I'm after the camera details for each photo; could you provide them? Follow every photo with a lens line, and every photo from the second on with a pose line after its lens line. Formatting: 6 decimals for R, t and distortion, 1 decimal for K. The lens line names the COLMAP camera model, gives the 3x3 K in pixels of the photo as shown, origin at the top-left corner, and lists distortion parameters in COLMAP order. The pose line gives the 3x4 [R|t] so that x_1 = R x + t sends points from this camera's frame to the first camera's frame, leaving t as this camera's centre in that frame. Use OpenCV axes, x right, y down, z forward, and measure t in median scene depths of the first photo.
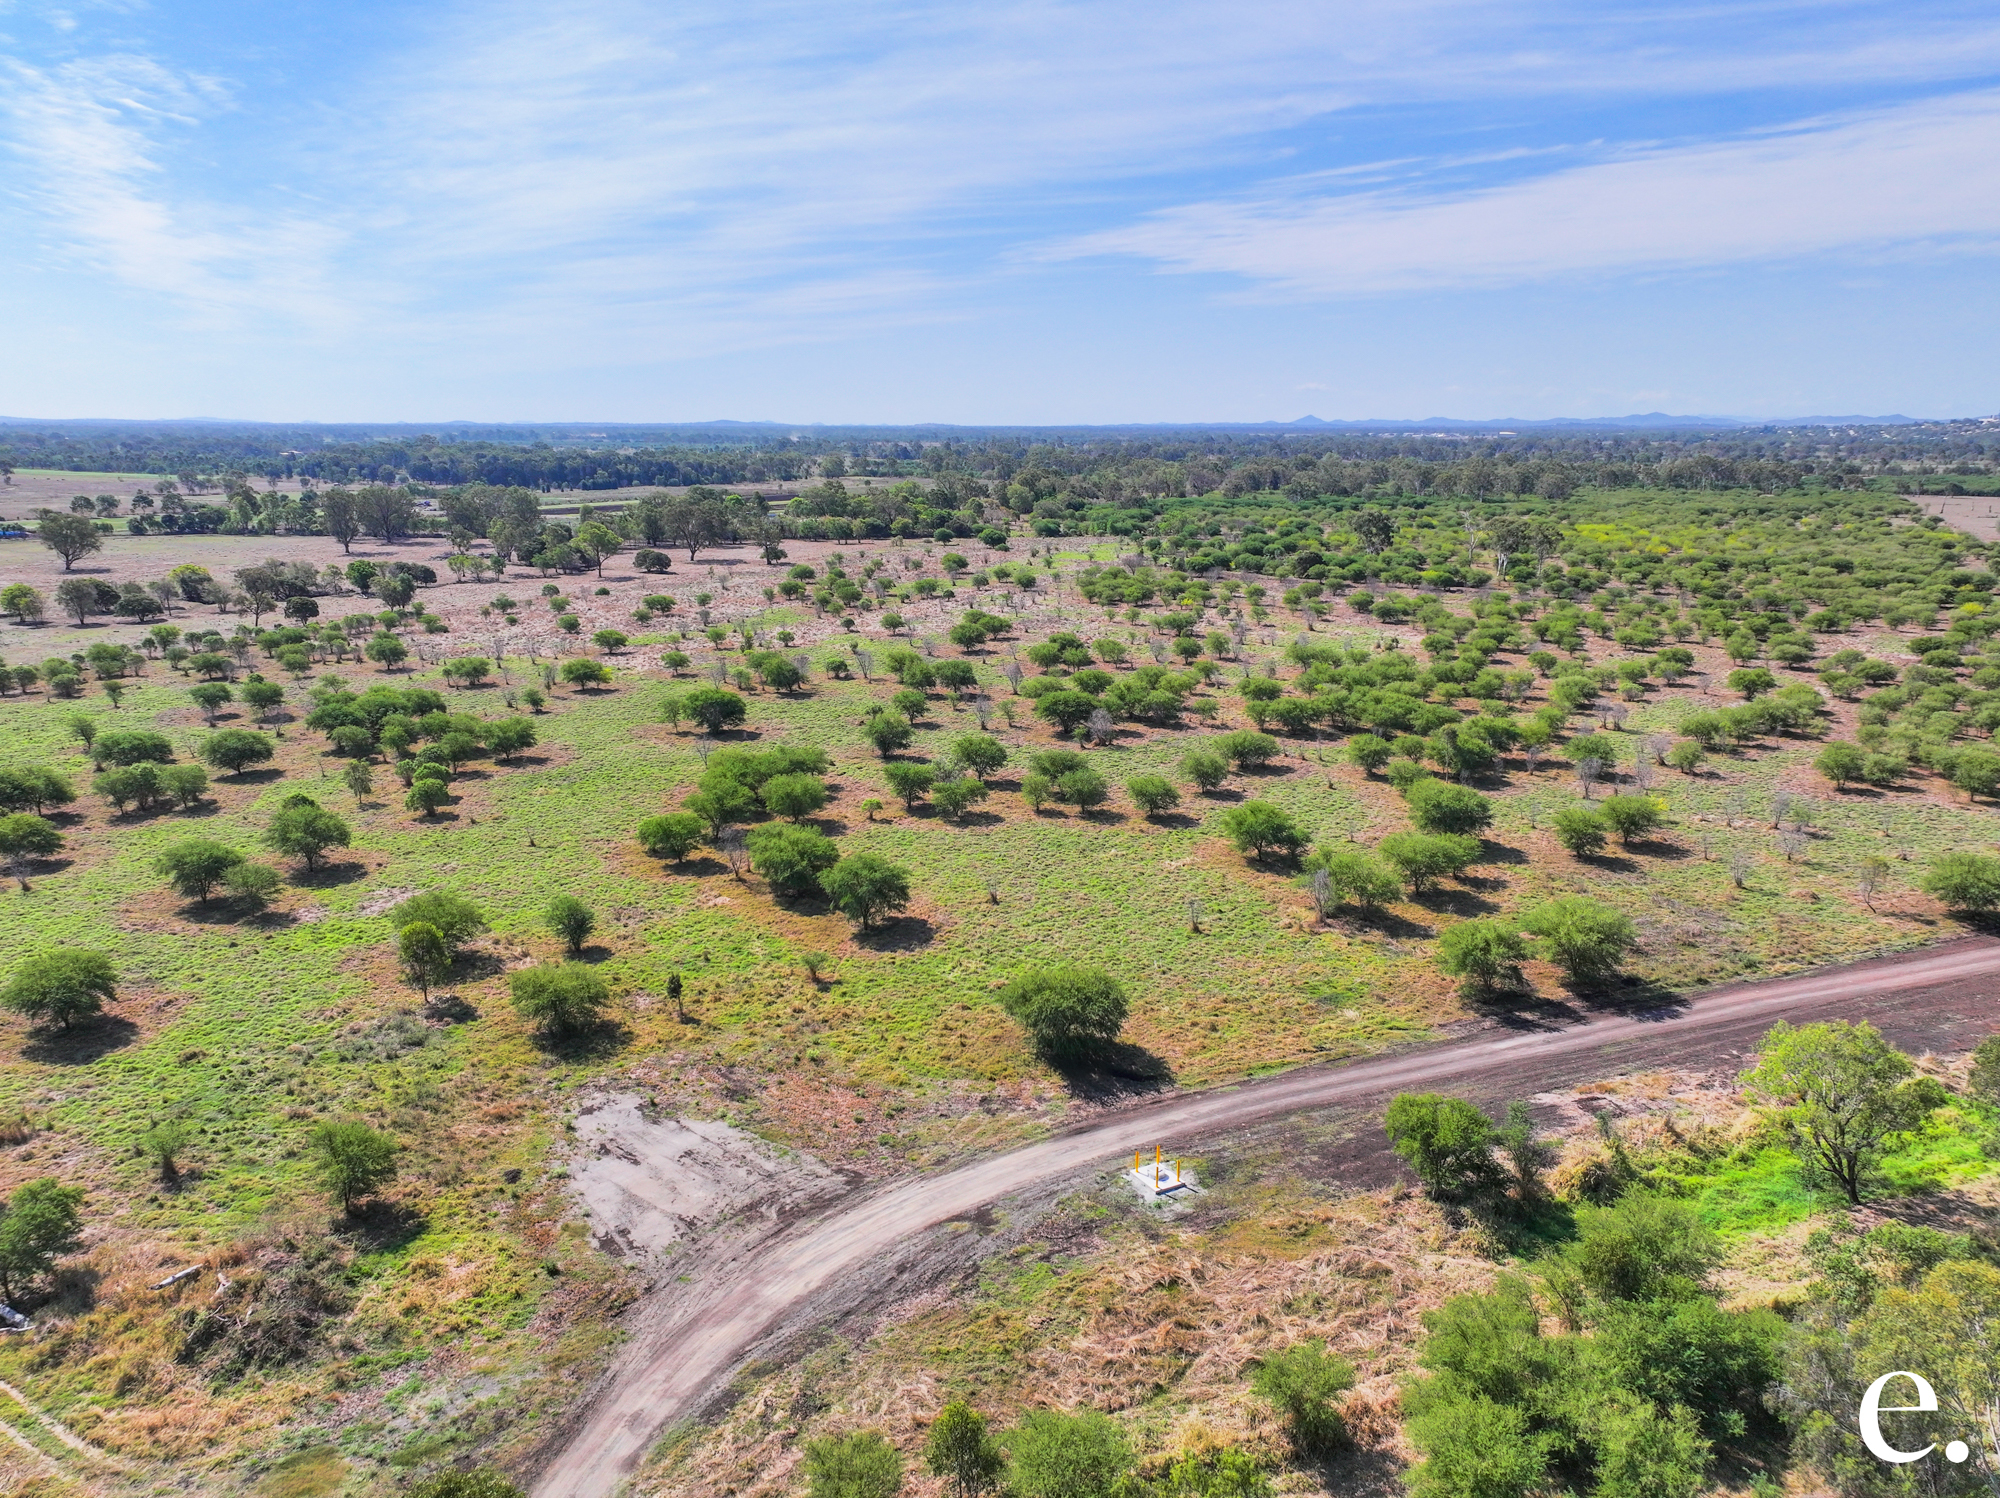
lens RADIAL K [[1395.7, 0, 1000.0], [0, 1395.7, 749.0], [0, 0, 1]] dist [0.001279, 0.022707]
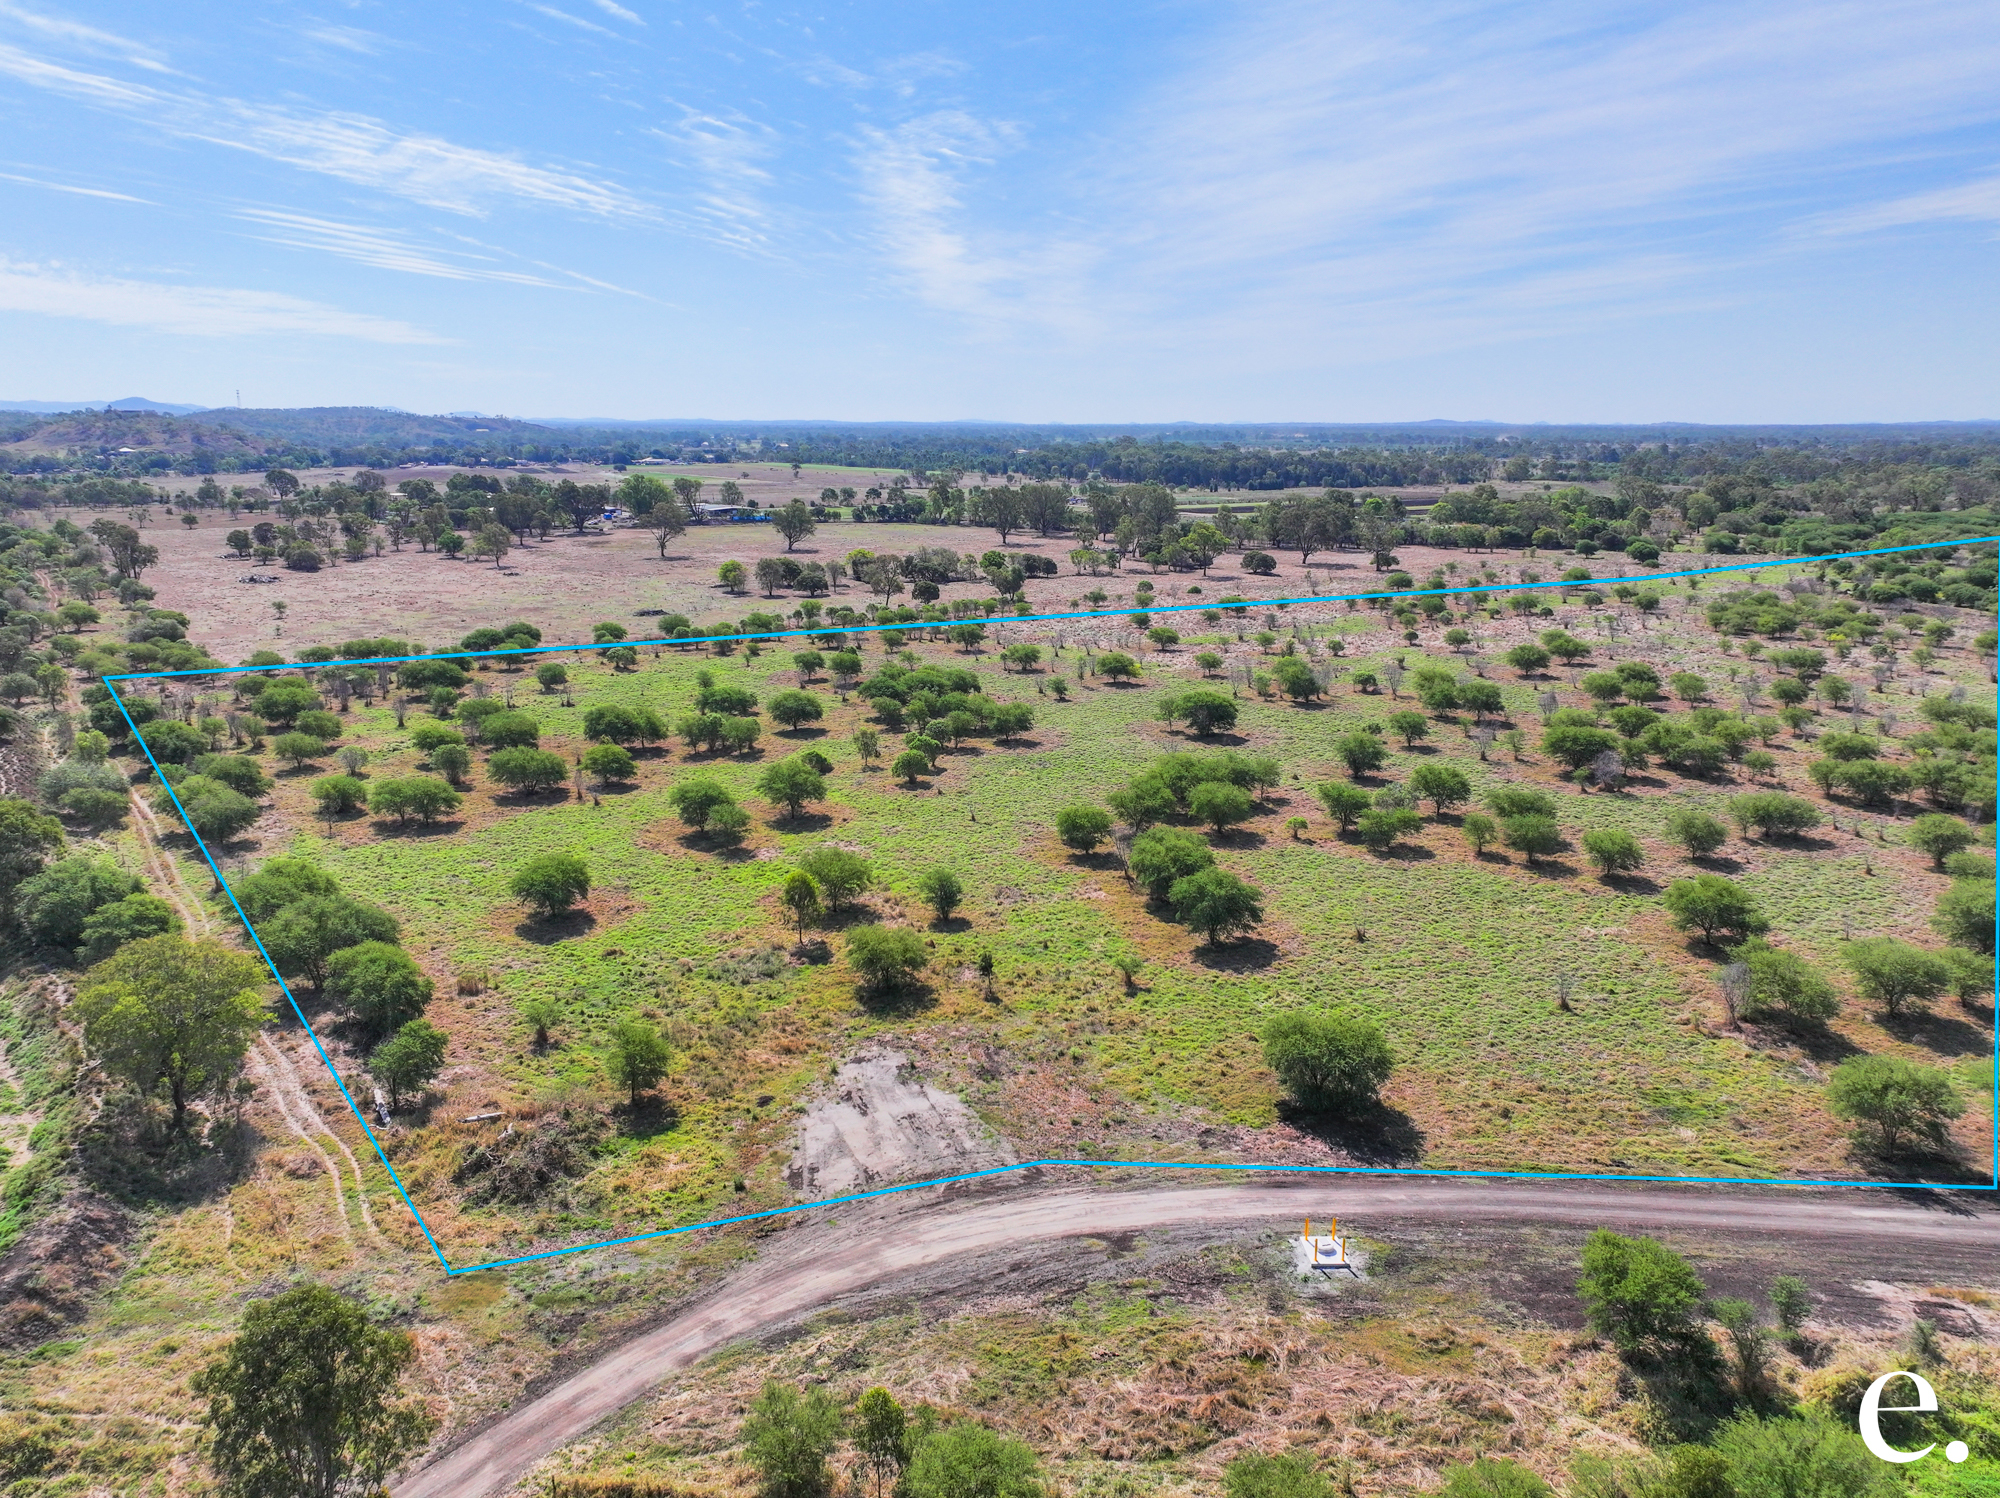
lens RADIAL K [[1407.1, 0, 1000.0], [0, 1407.1, 749.0], [0, 0, 1]] dist [0.014311, 0.003560]
pose [[0.890103, 0.101684, -0.444271, 0.147981], [-0.102678, 0.994474, 0.021897, -0.010915], [0.444043, 0.026126, 0.895625, 0.028213]]
